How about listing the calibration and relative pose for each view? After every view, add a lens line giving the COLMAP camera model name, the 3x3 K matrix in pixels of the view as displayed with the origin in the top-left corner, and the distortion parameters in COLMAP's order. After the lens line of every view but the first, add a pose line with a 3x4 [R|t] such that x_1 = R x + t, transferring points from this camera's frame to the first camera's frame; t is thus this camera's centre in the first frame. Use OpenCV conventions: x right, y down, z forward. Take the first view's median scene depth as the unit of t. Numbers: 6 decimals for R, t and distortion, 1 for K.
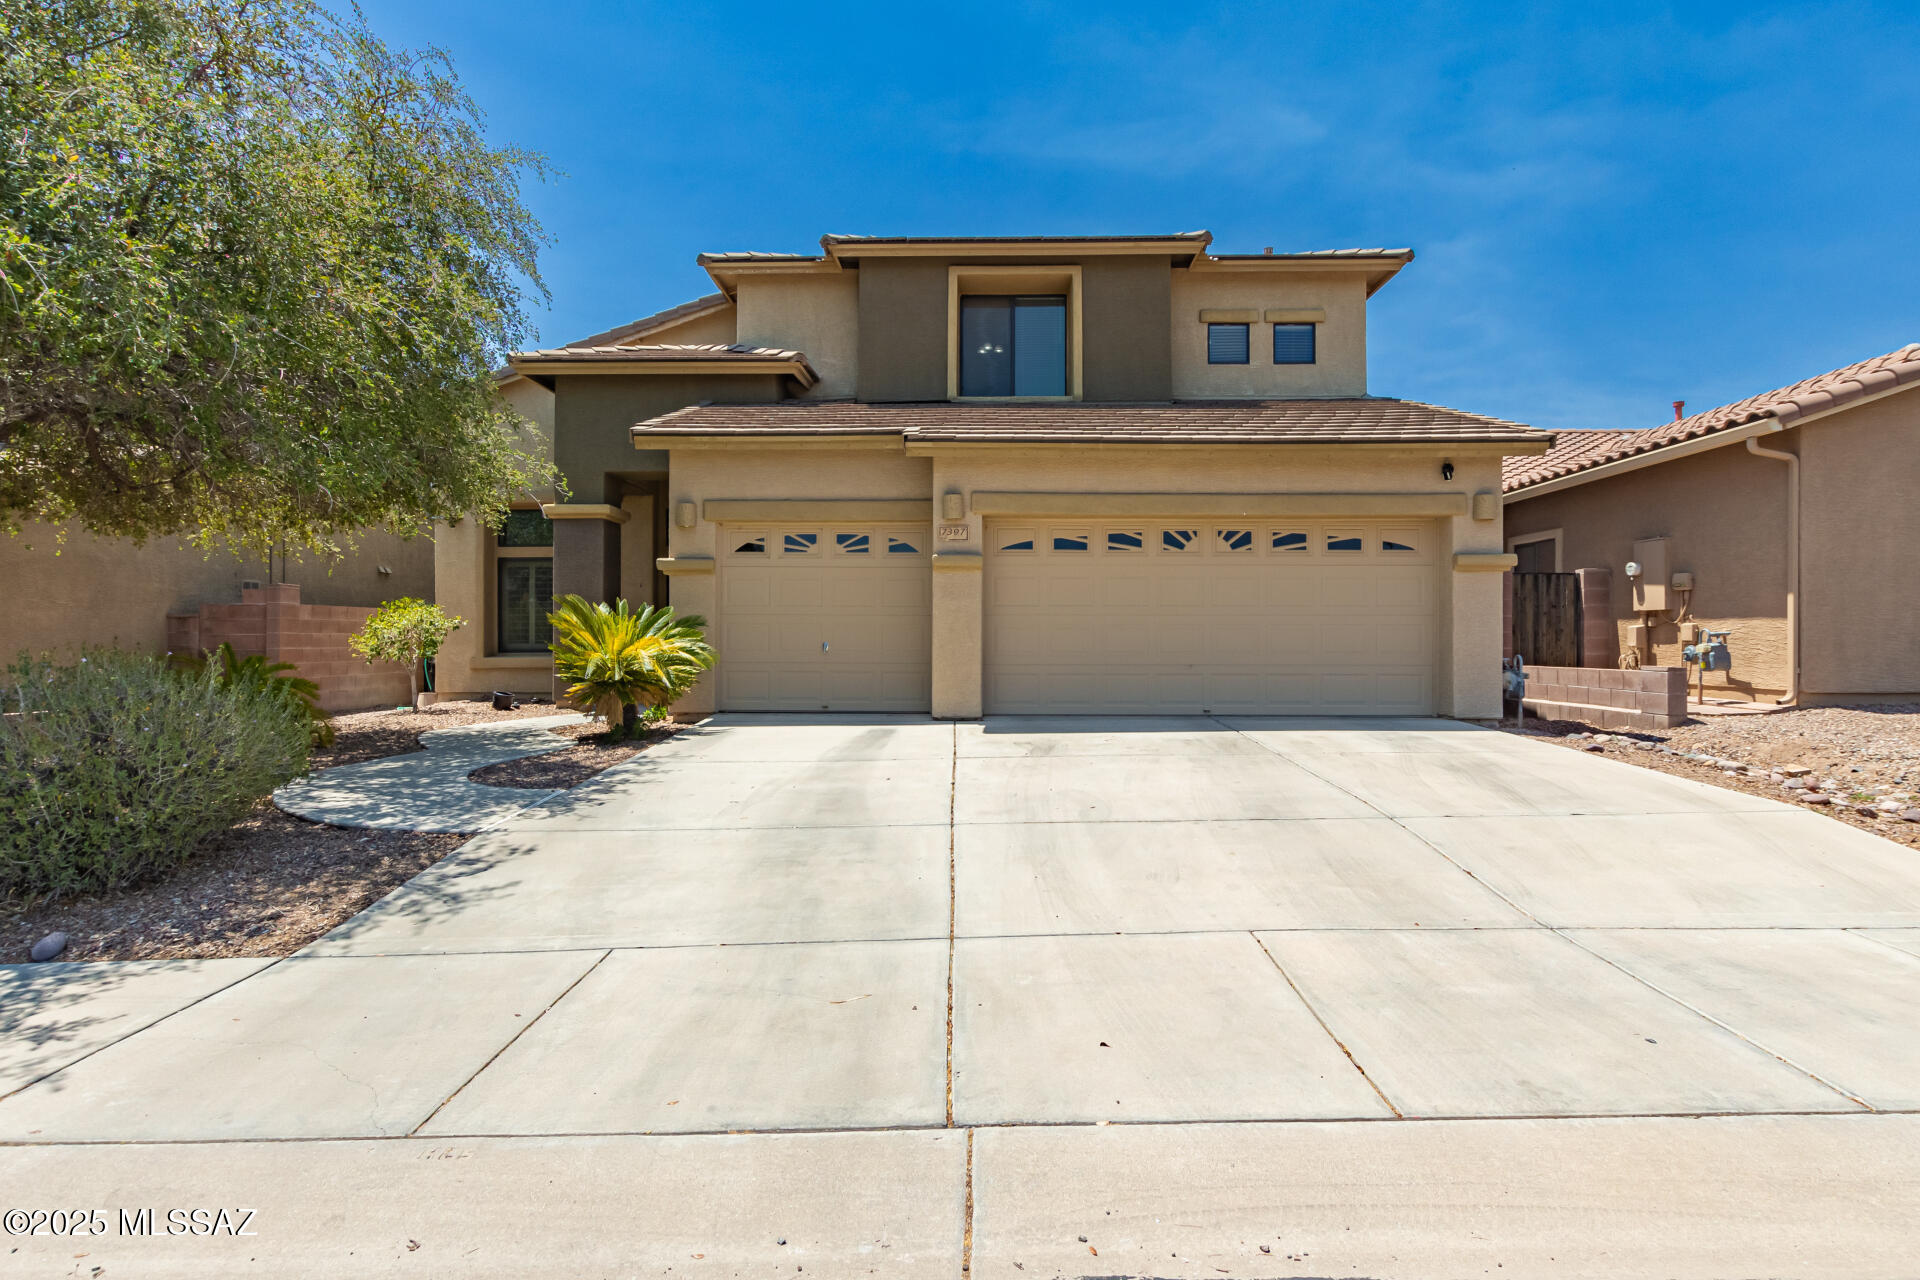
lens RADIAL K [[824.9, 0, 960.0], [0, 824.9, 640.0], [0, 0, 1]] dist [-0.000662, 0.000393]
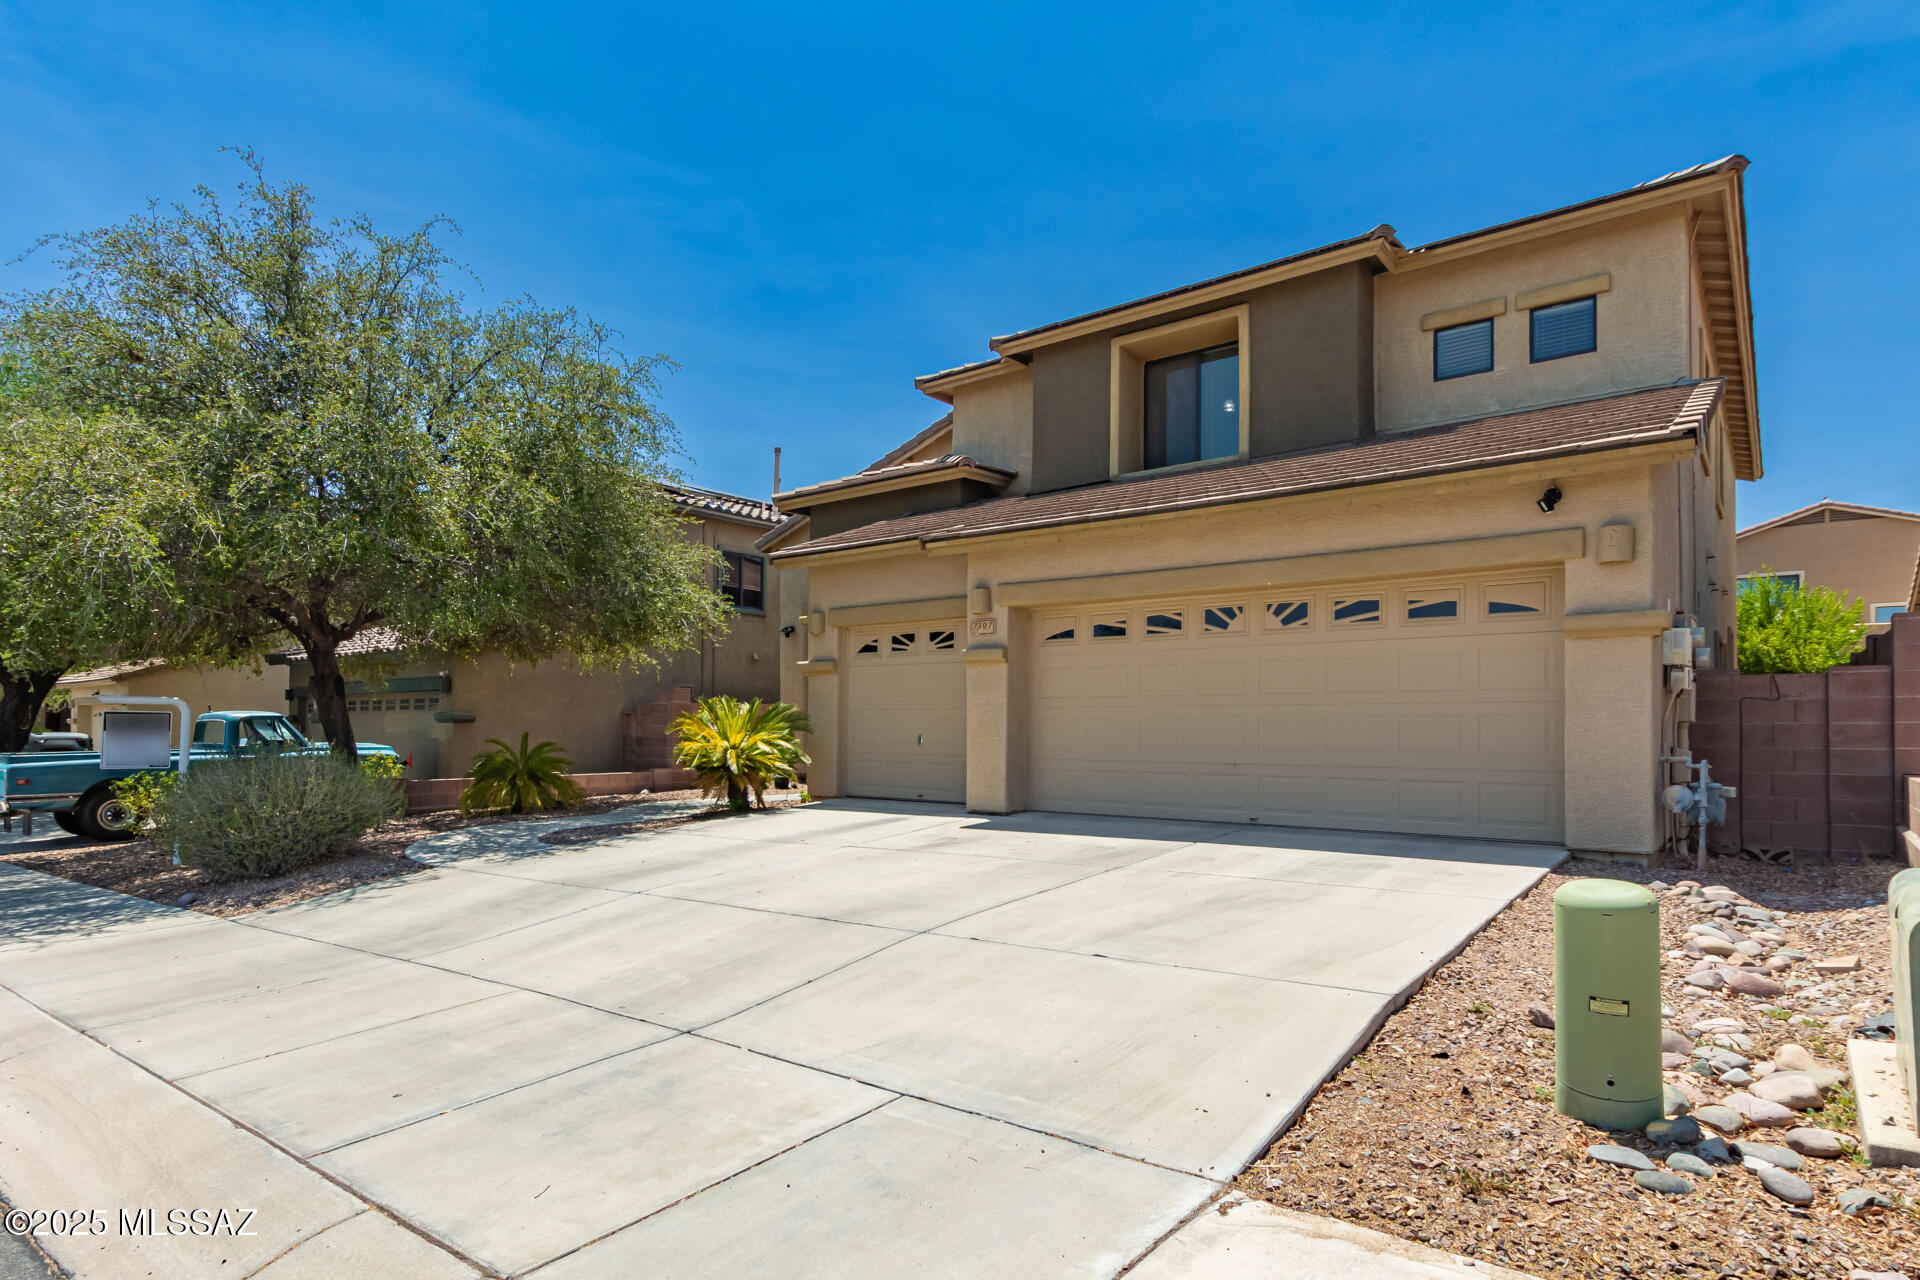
lens RADIAL K [[870.9, 0, 964.0], [0, 870.9, 711.8], [0, 0, 1]] dist [0.002393, 0.000248]
pose [[0.847464, -0.009432, -0.530769, 0.517795], [0.000637, 0.999859, -0.016751, -0.008659], [0.530852, 0.013858, 0.847351, 0.088236]]
